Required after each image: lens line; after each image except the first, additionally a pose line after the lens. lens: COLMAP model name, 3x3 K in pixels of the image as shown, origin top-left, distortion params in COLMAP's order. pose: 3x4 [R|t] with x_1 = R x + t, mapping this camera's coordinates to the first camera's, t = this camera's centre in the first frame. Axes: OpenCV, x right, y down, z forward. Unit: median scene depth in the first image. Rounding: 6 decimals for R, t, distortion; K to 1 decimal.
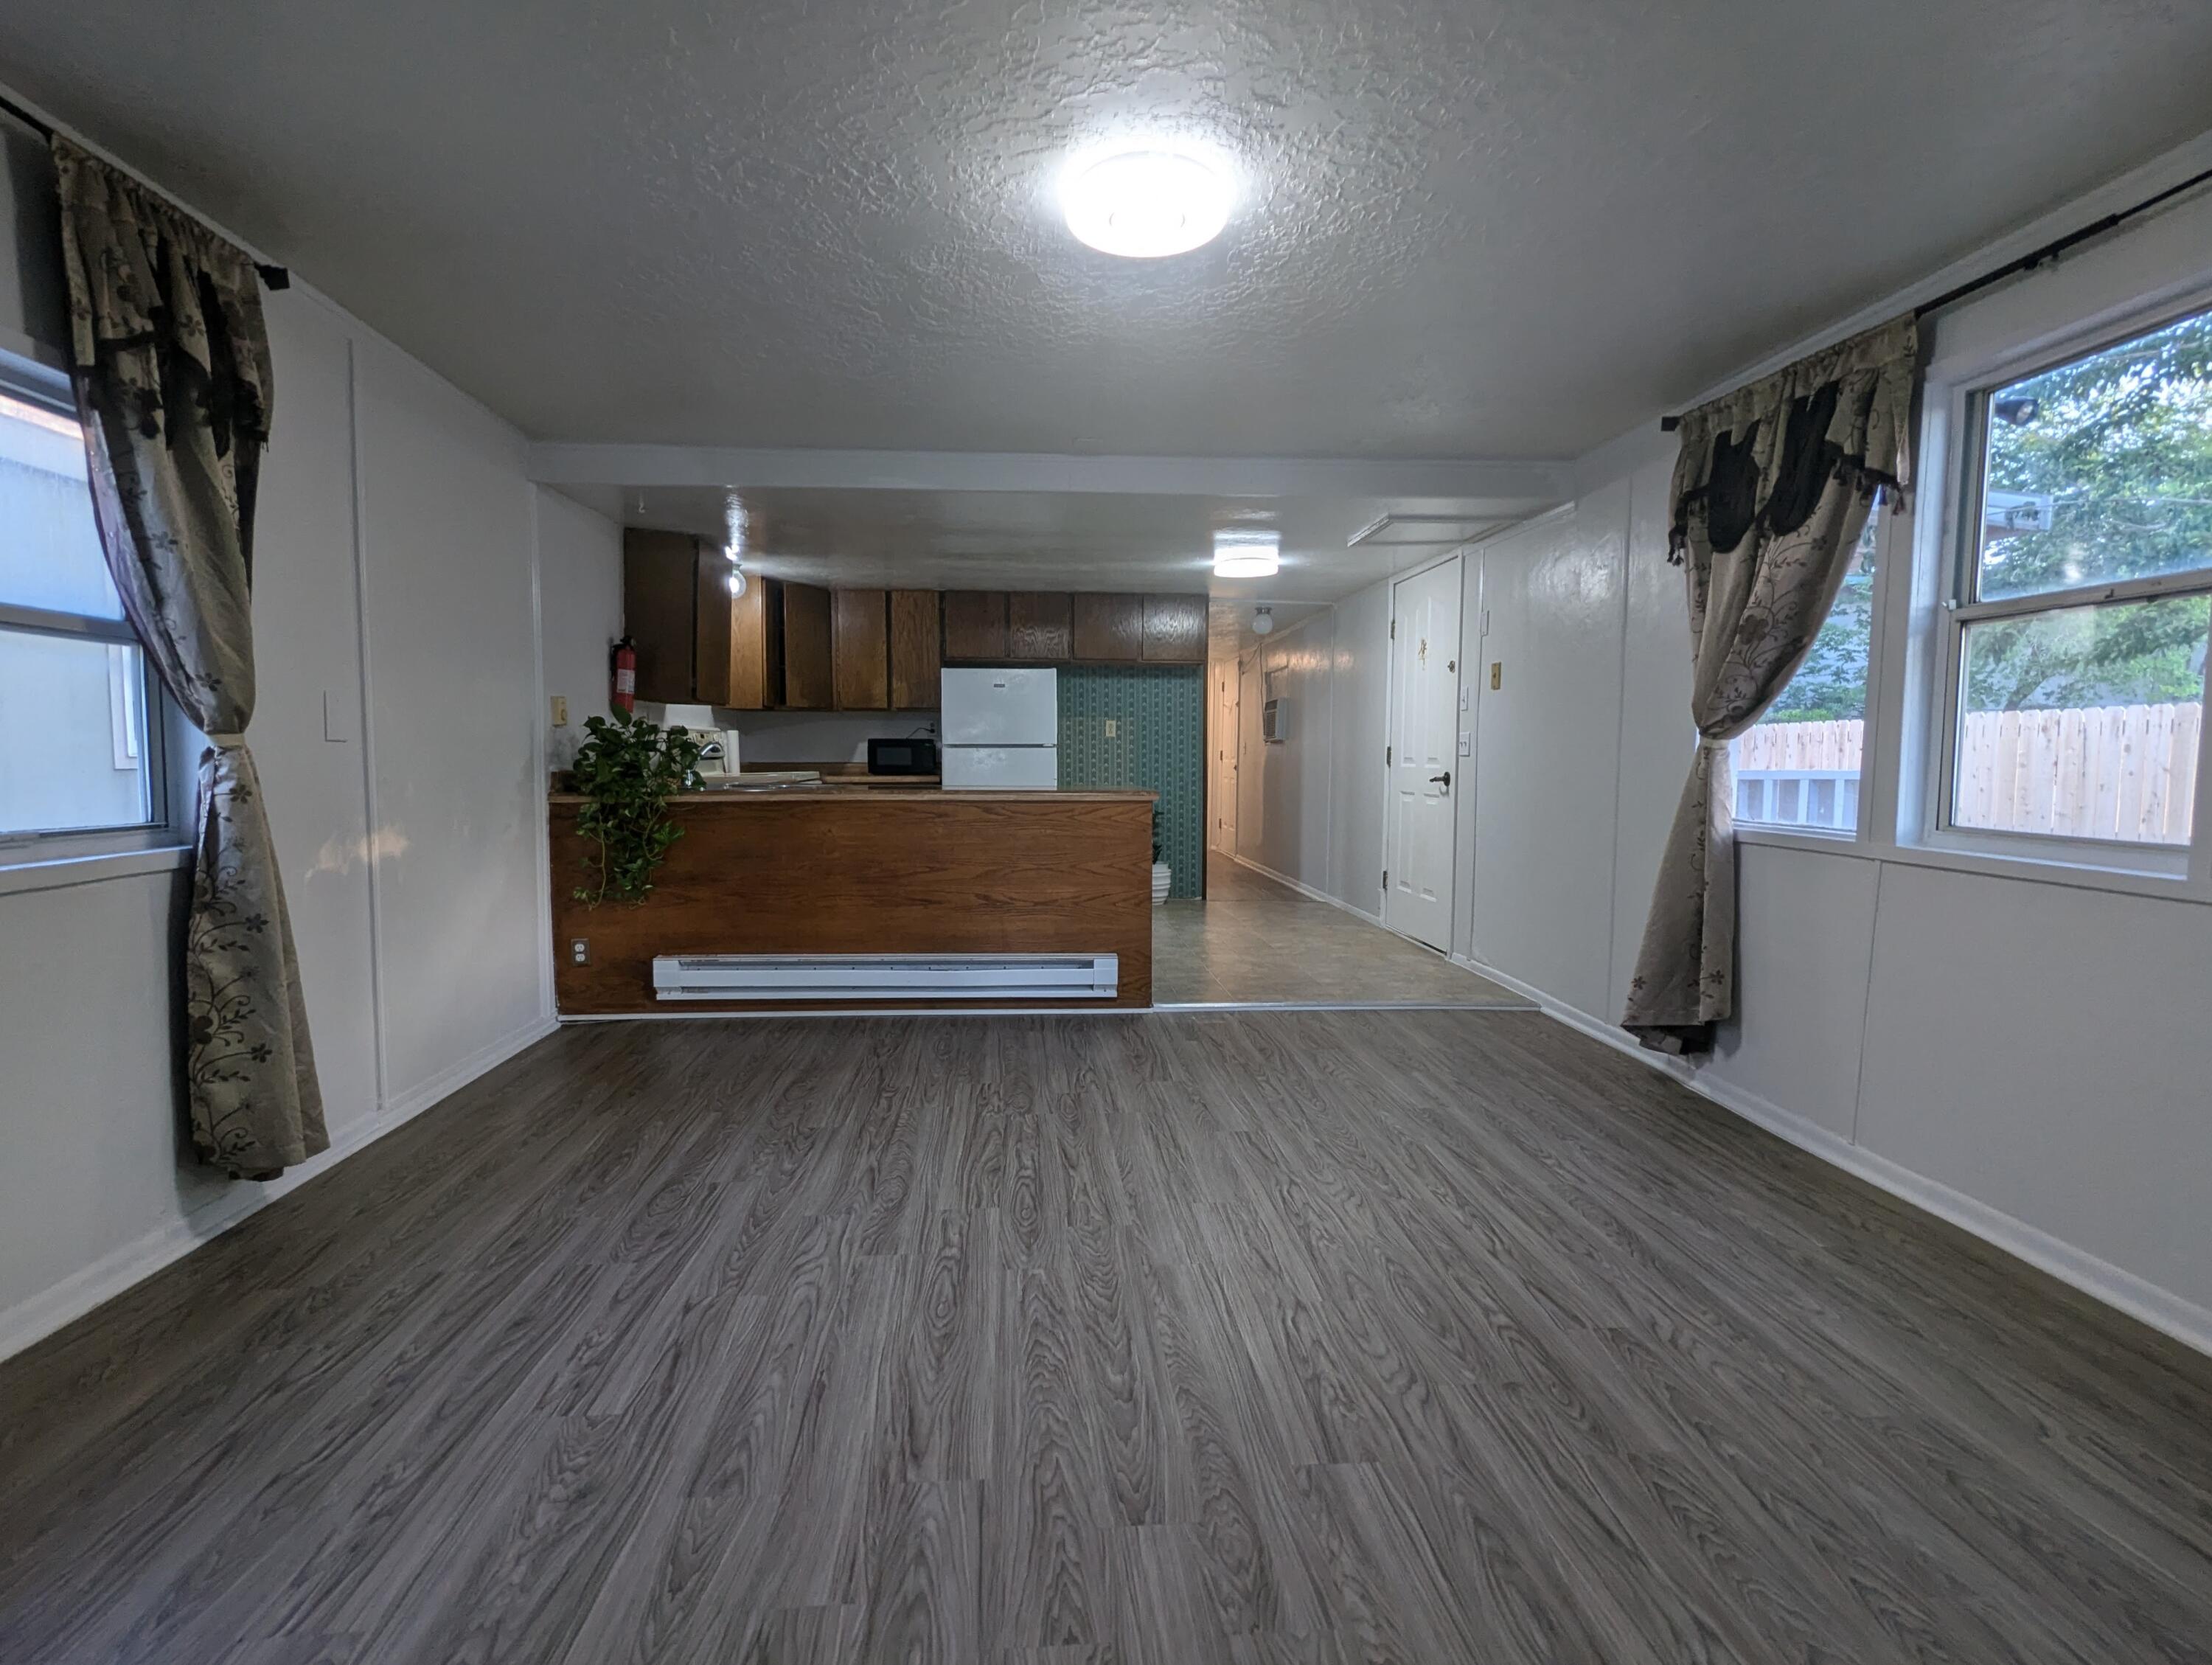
lens RADIAL K [[1054.4, 0, 1083.0], [0, 1054.4, 847.9], [0, 0, 1]] dist [-0.005073, 0.002756]
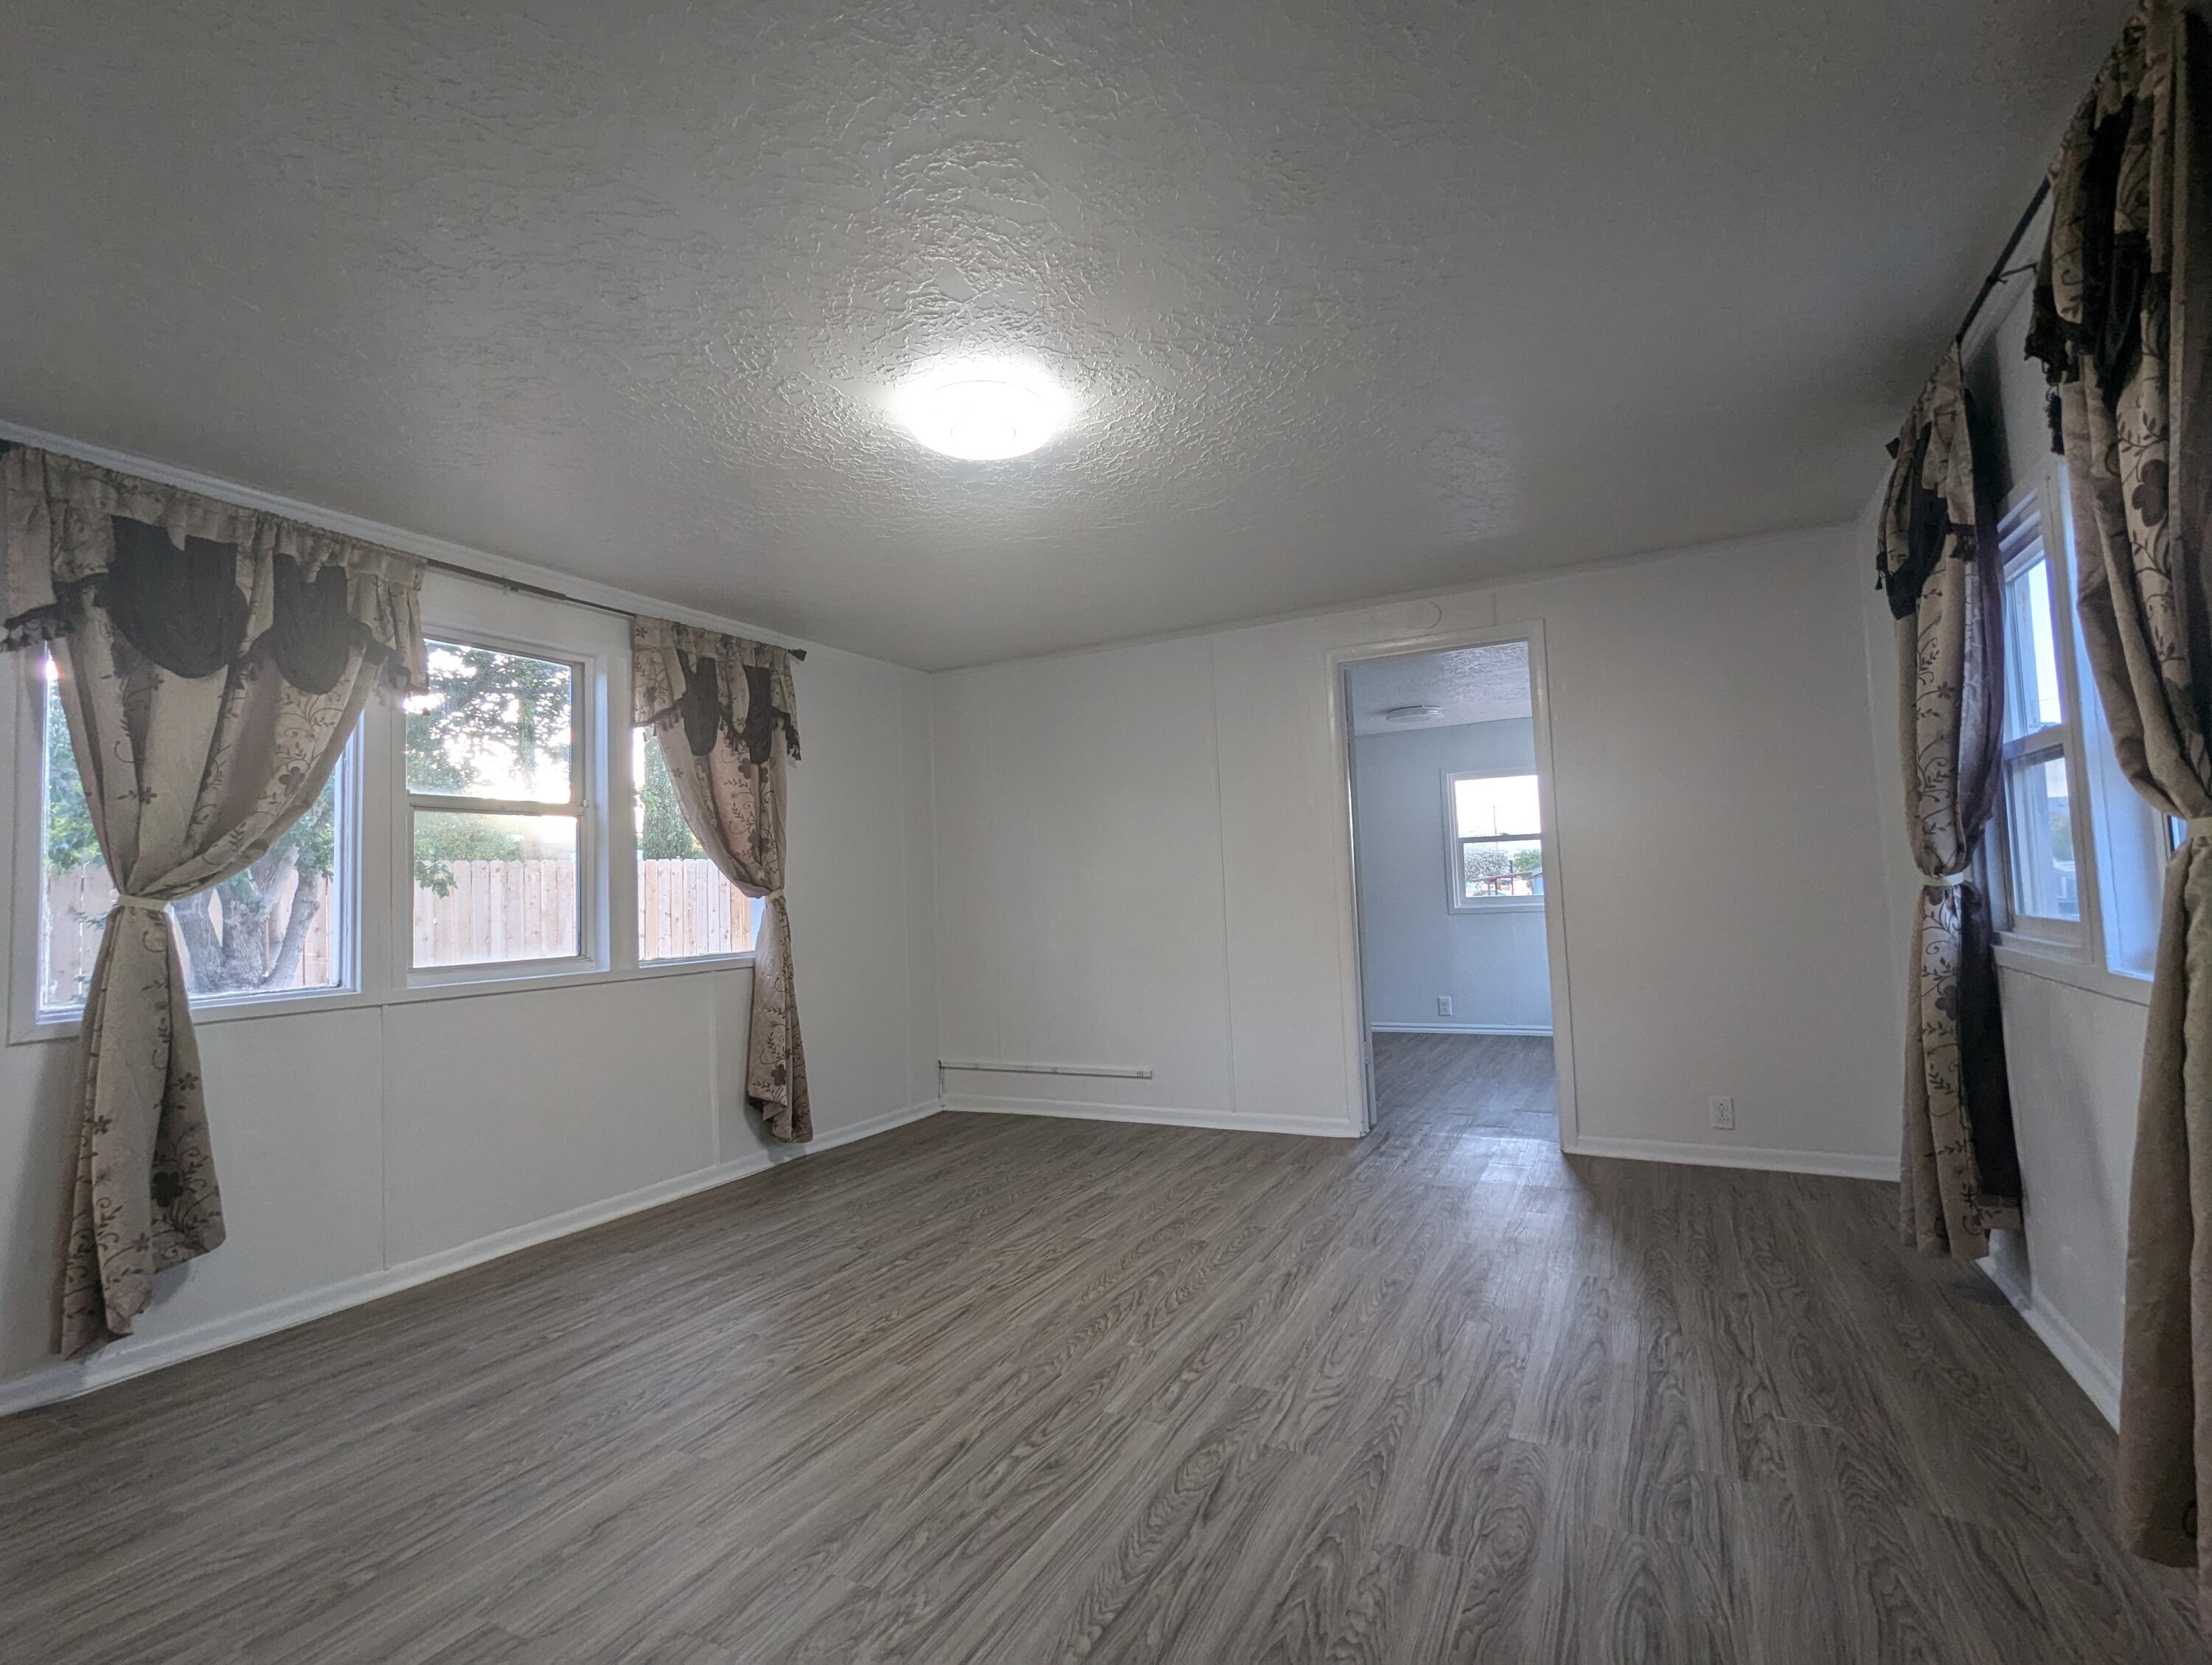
lens RADIAL K [[1054.4, 0, 1111.6], [0, 1054.4, 835.1], [0, 0, 1]] dist [-0.005073, 0.002756]
pose [[-0.855584, 0.052493, 0.514995, -0.482495], [0.078986, 0.996434, 0.029658, -0.135047], [-0.511602, 0.066052, -0.856680, 1.478134]]
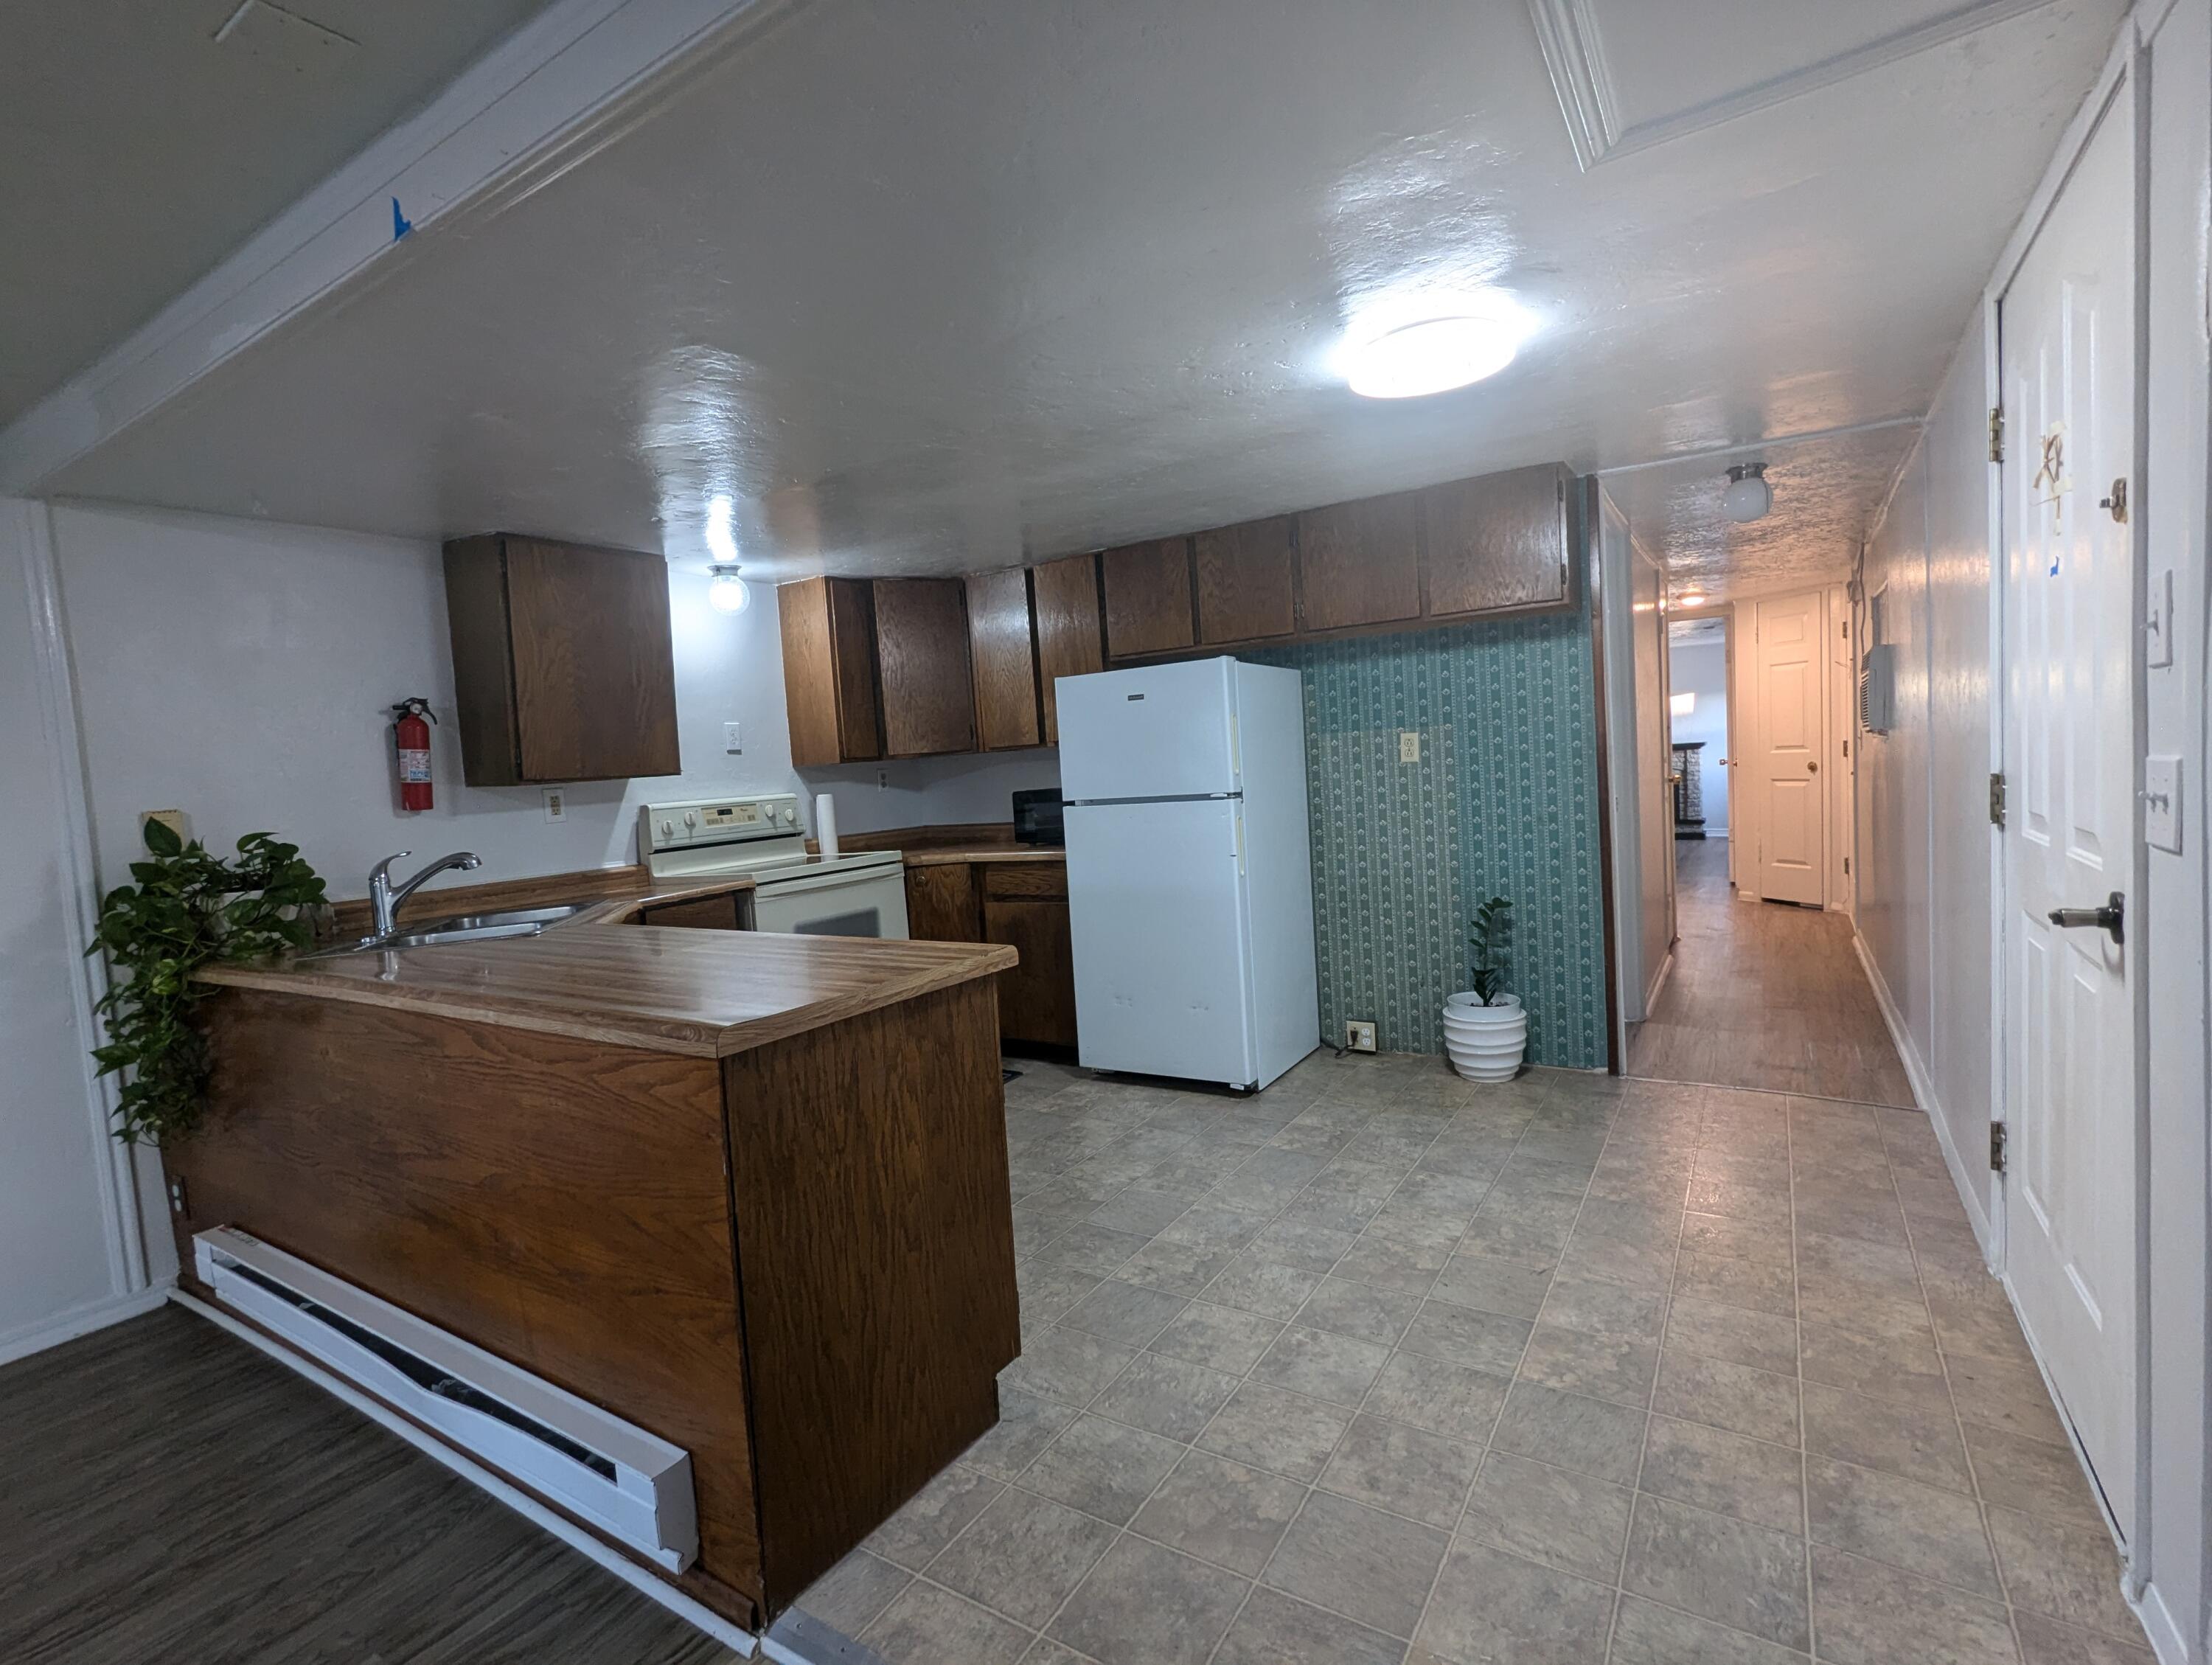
lens RADIAL K [[1054.4, 0, 1108.6], [0, 1054.4, 823.8], [0, 0, 1]] dist [-0.005073, 0.002756]
pose [[0.819454, -0.026085, -0.572552, 0.539494], [0.018512, 0.999647, -0.019047, -0.168322], [0.572847, 0.005009, 0.819647, 1.180390]]
